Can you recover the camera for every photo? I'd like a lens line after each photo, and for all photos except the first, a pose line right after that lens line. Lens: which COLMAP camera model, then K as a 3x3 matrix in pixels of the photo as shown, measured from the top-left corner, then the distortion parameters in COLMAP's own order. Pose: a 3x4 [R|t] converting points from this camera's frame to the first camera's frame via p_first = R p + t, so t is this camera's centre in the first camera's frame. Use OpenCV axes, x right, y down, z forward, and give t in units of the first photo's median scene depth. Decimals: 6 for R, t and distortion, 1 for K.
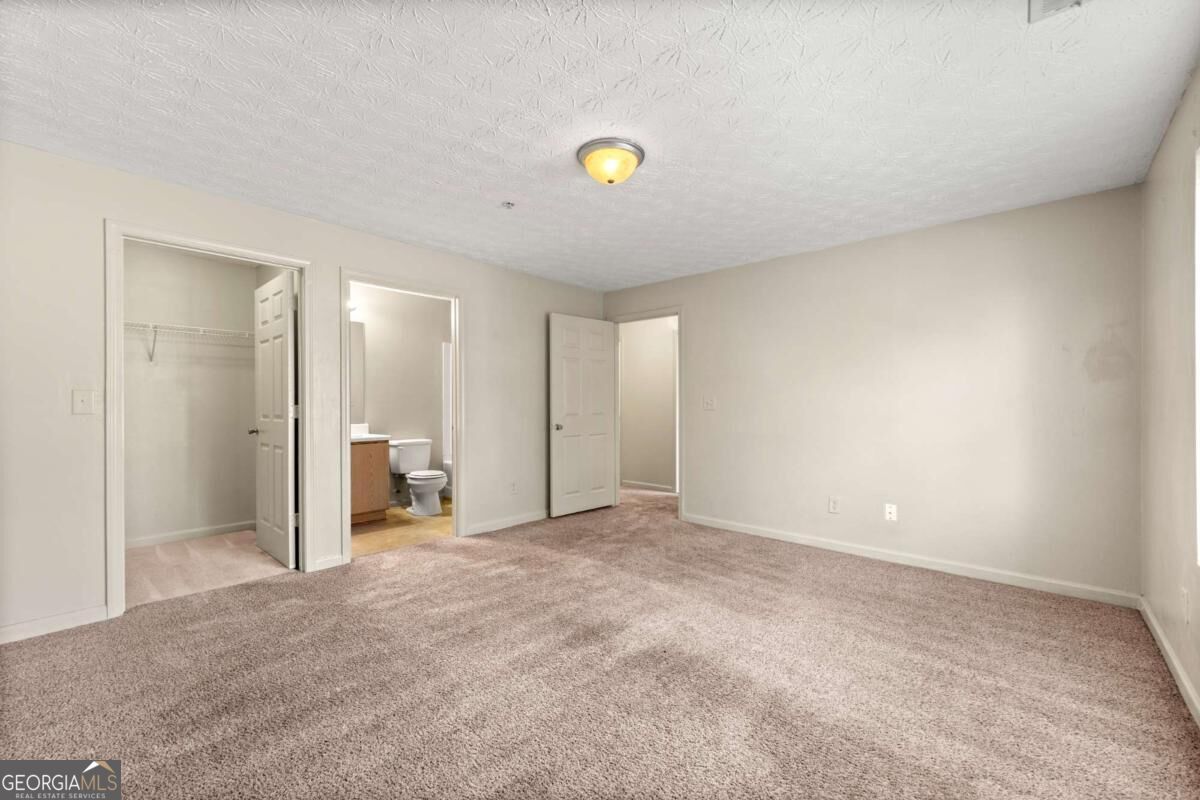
lens RADIAL K [[489.3, 0, 602.3], [0, 489.3, 405.6], [0, 0, 1]] dist [0.001360, -0.000137]
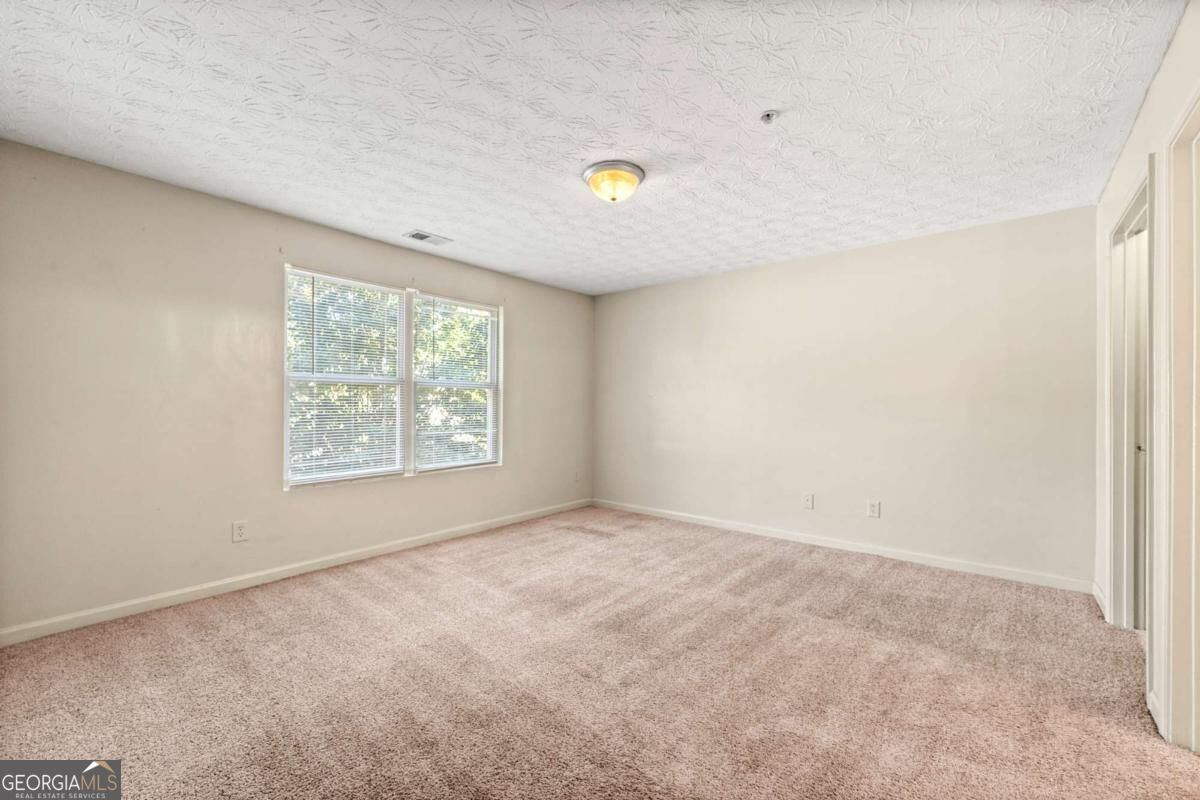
lens RADIAL K [[489.3, 0, 598.8], [0, 489.3, 402.7], [0, 0, 1]] dist [0.001360, -0.000137]
pose [[-0.999090, -0.005349, -0.042309, 0.081529], [-0.005142, 0.999974, -0.005014, -0.003298], [0.042334, -0.004792, -0.999092, 1.857235]]
